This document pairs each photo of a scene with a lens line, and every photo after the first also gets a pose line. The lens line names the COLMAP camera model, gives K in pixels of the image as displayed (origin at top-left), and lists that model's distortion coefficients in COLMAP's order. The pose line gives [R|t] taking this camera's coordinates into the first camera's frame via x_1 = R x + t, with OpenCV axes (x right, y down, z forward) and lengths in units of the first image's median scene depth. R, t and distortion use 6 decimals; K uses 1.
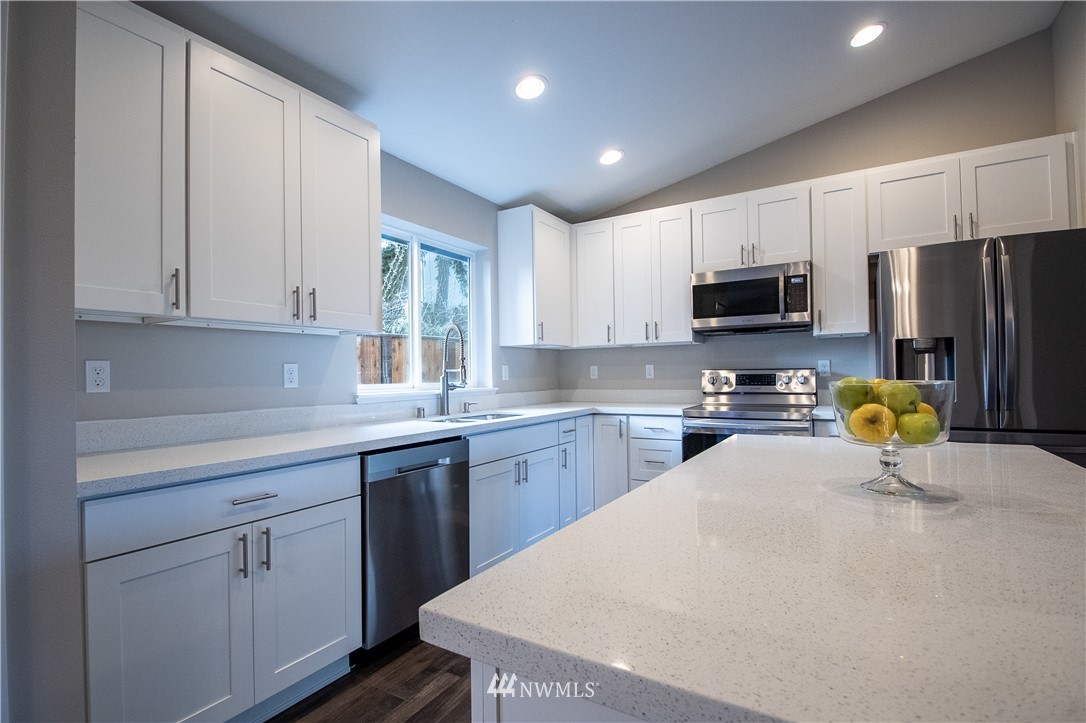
lens RADIAL K [[506.4, 0, 547.9], [0, 506.4, 367.0], [0, 0, 1]] dist [0.001734, -0.000279]
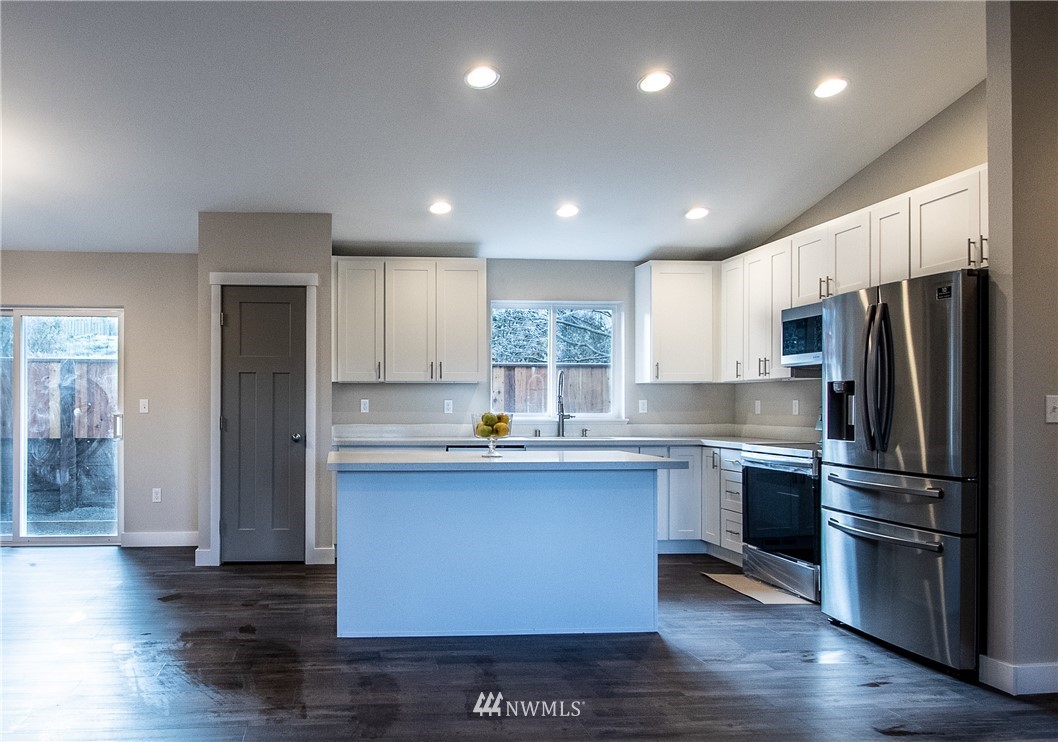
lens RADIAL K [[735.7, 0, 399.0], [0, 735.7, 409.1], [0, 0, 1]] dist [0.008754, 0.001207]
pose [[0.582060, 0.020837, -0.812879, 1.072882], [0.000982, 0.999653, 0.026328, -0.030208], [0.813145, -0.016123, 0.581837, -0.475646]]
